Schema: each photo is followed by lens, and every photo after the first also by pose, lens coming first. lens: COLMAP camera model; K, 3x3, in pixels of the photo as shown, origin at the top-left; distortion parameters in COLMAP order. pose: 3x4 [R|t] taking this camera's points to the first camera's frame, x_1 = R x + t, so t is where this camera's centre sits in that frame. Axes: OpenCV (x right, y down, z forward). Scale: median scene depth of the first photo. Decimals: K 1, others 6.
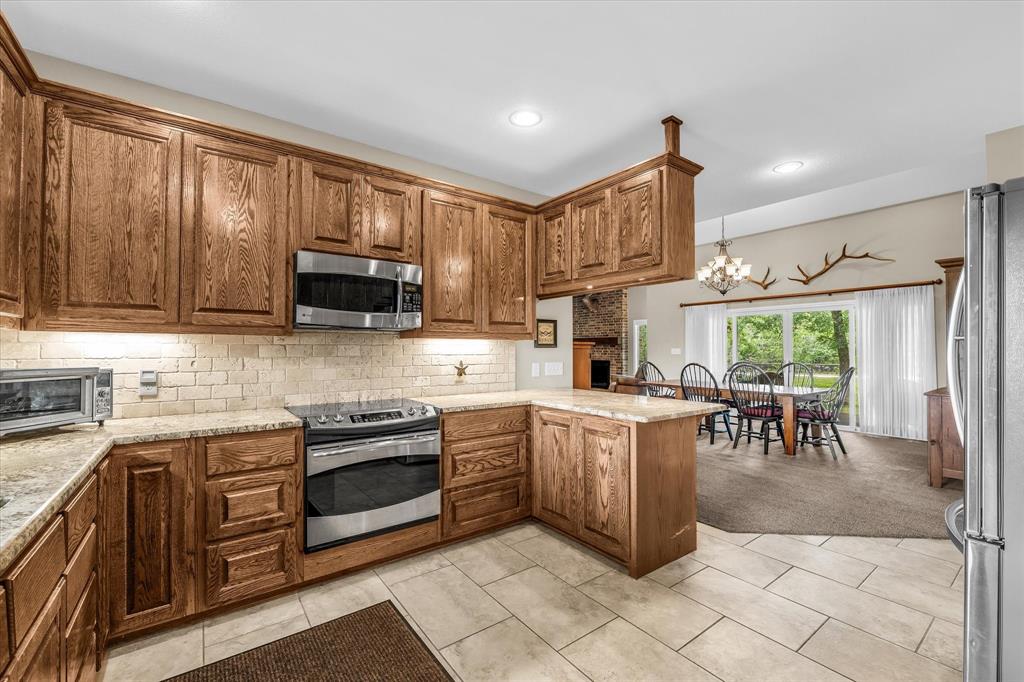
lens RADIAL K [[430.6, 0, 502.2], [0, 430.6, 344.0], [0, 0, 1]] dist [-0.011030, 0.000364]
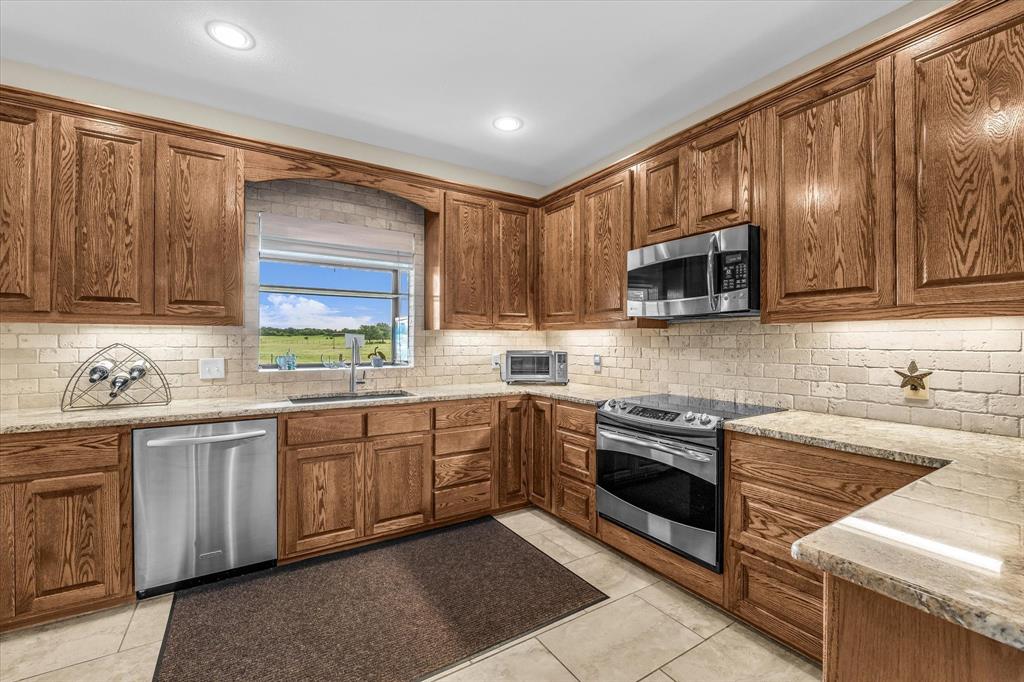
lens RADIAL K [[430.6, 0, 512.4], [0, 430.6, 340.8], [0, 0, 1]] dist [-0.011030, 0.000364]
pose [[-0.073209, -0.000929, -0.997316, 0.574504], [0.012527, 0.999920, -0.001851, 0.010726], [0.997238, -0.012629, -0.073192, 0.682622]]
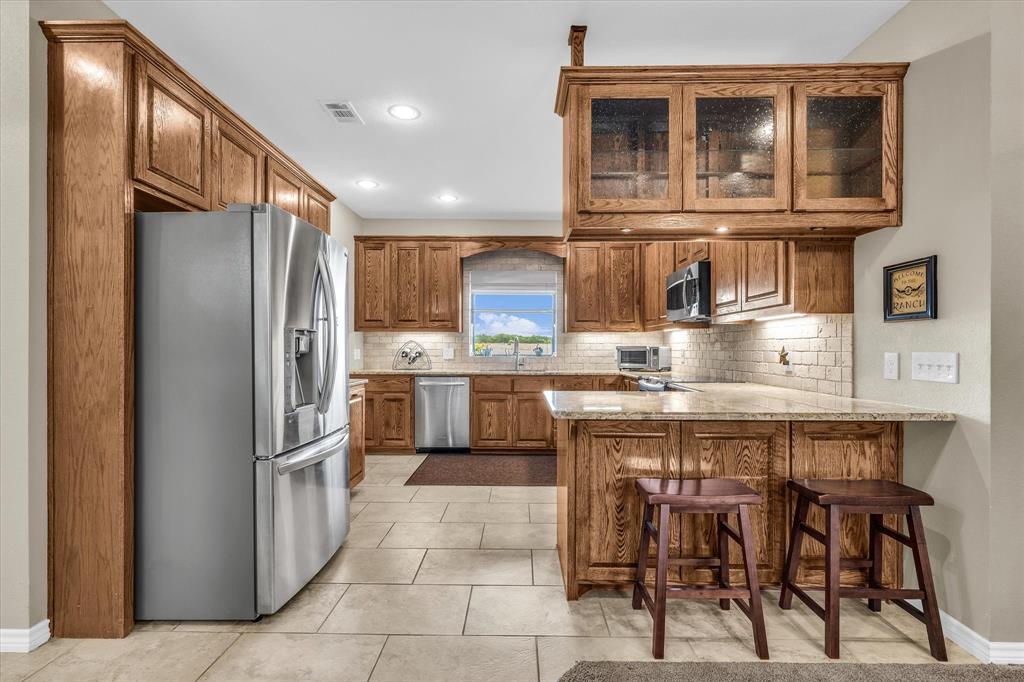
lens RADIAL K [[430.6, 0, 506.9], [0, 430.6, 346.7], [0, 0, 1]] dist [-0.011030, 0.000364]
pose [[-0.595984, -0.001830, -0.802994, 1.068793], [0.008753, 0.999923, -0.008775, 0.053447], [0.802948, -0.012258, -0.595923, 1.321232]]
